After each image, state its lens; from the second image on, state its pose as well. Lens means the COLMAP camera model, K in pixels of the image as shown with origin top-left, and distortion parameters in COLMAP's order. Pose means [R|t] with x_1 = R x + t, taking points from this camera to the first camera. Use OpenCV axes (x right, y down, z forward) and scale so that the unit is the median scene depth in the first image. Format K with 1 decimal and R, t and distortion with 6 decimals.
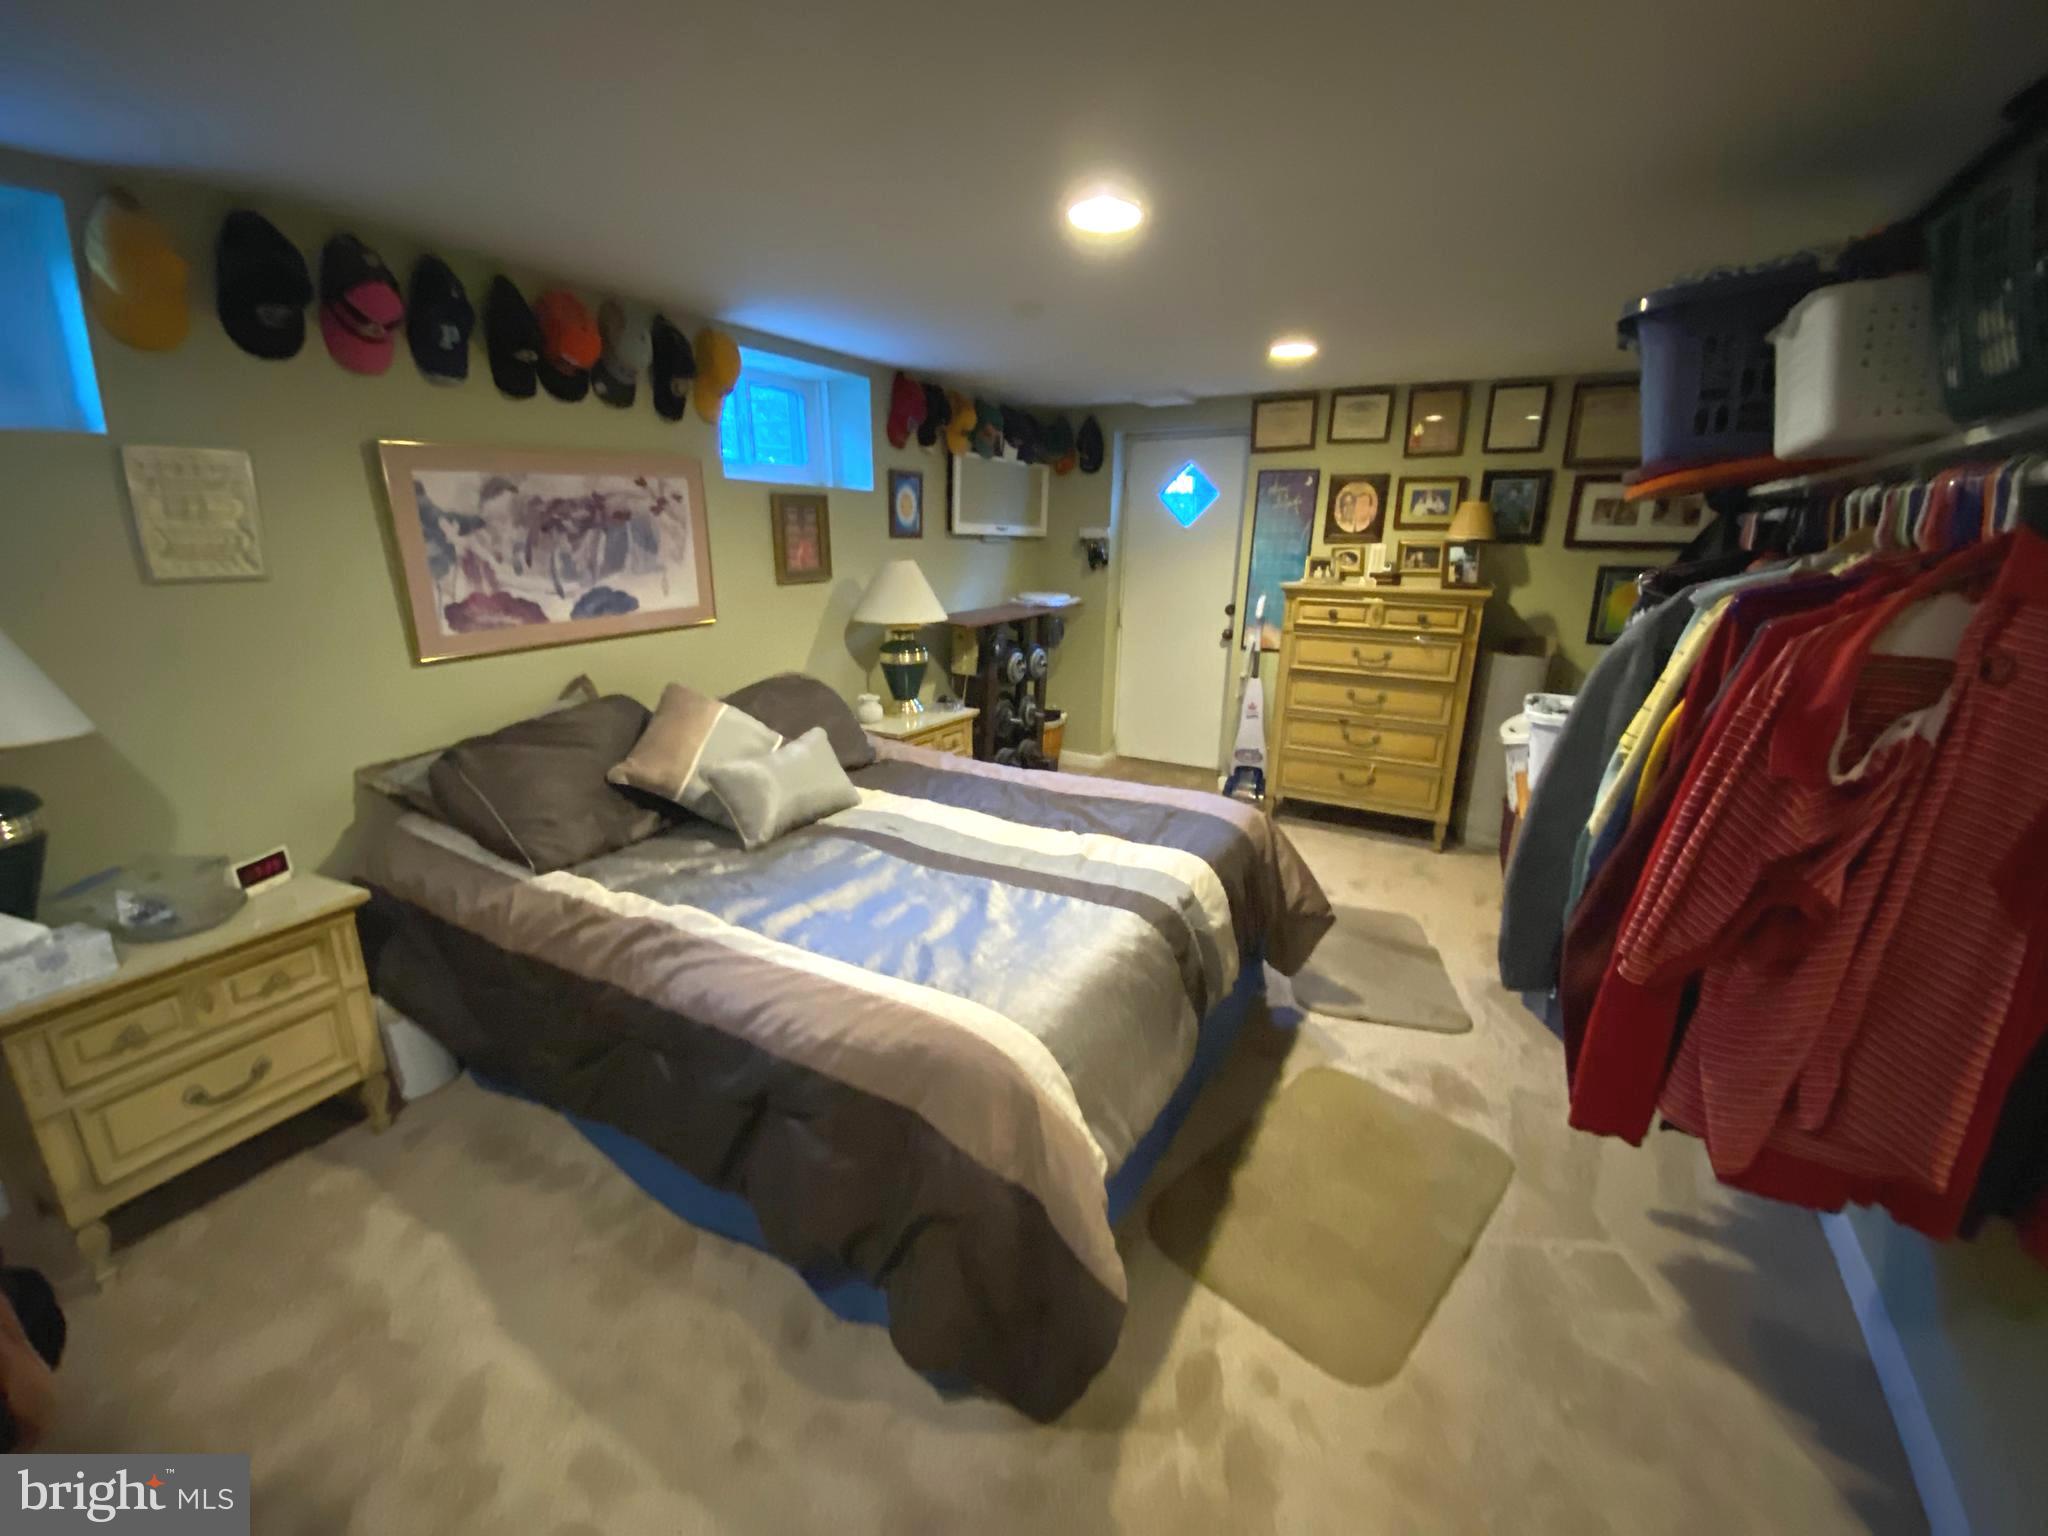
lens RADIAL K [[841.3, 0, 1019.7], [0, 841.3, 770.9], [0, 0, 1]] dist [0.003332, -0.000129]
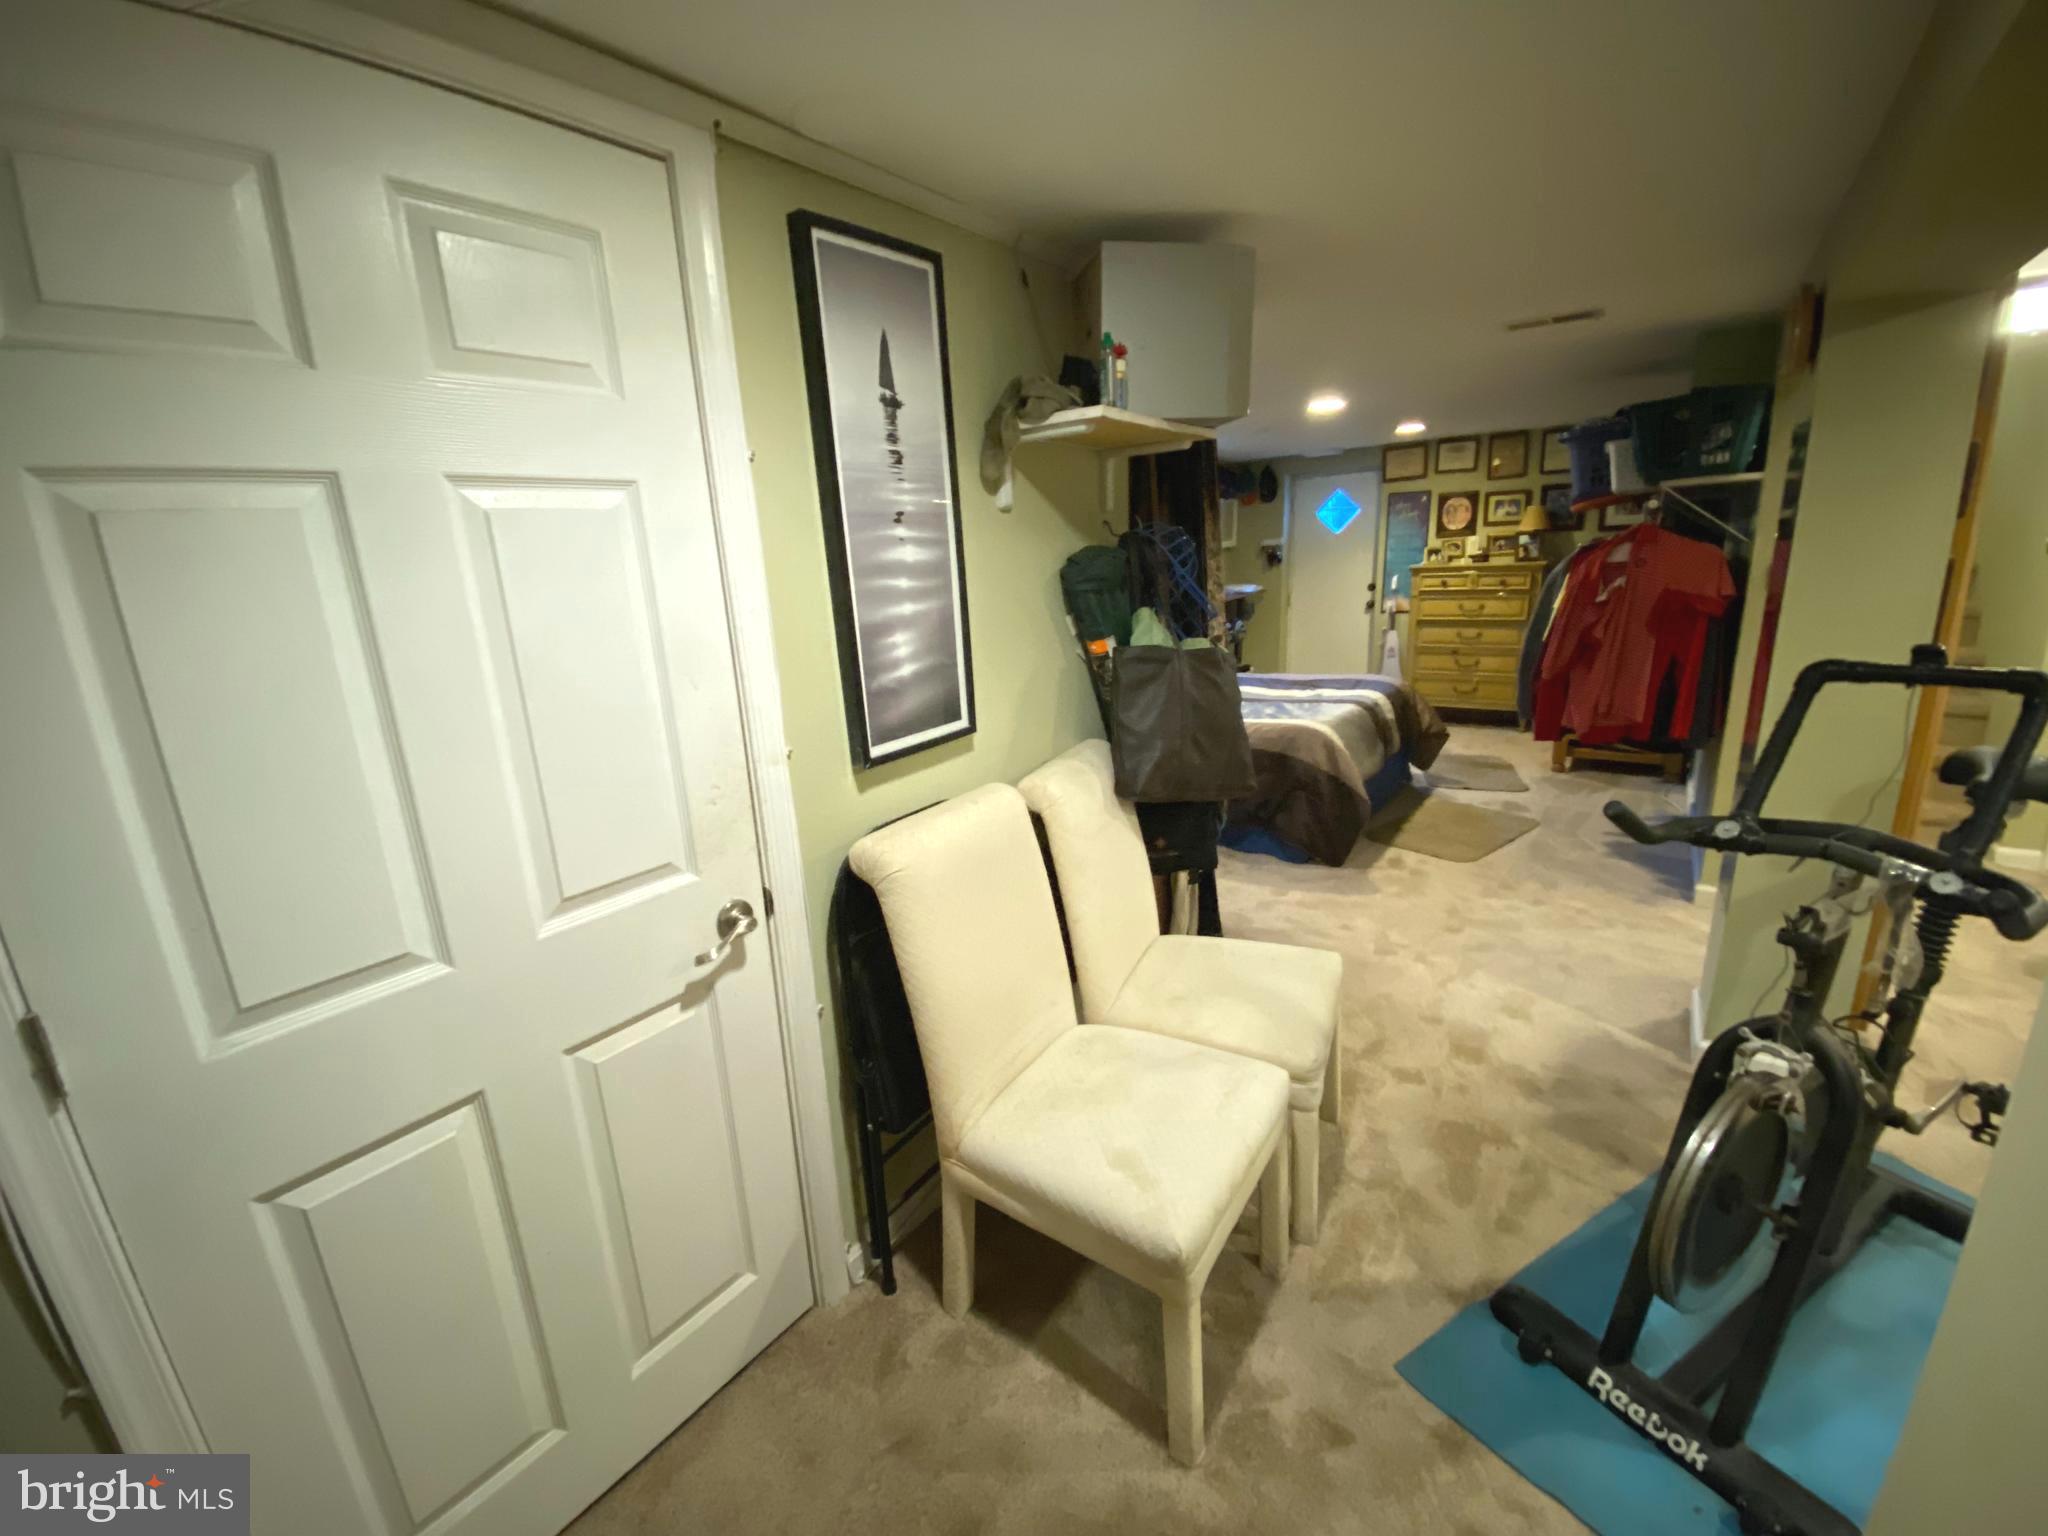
lens RADIAL K [[841.3, 0, 1022.5], [0, 841.3, 757.1], [0, 0, 1]] dist [0.003332, -0.000129]
pose [[0.991197, -0.035373, -0.127580, -0.210808], [0.030910, 0.998845, -0.036798, 0.166229], [0.128734, 0.032531, 0.991145, -0.626077]]
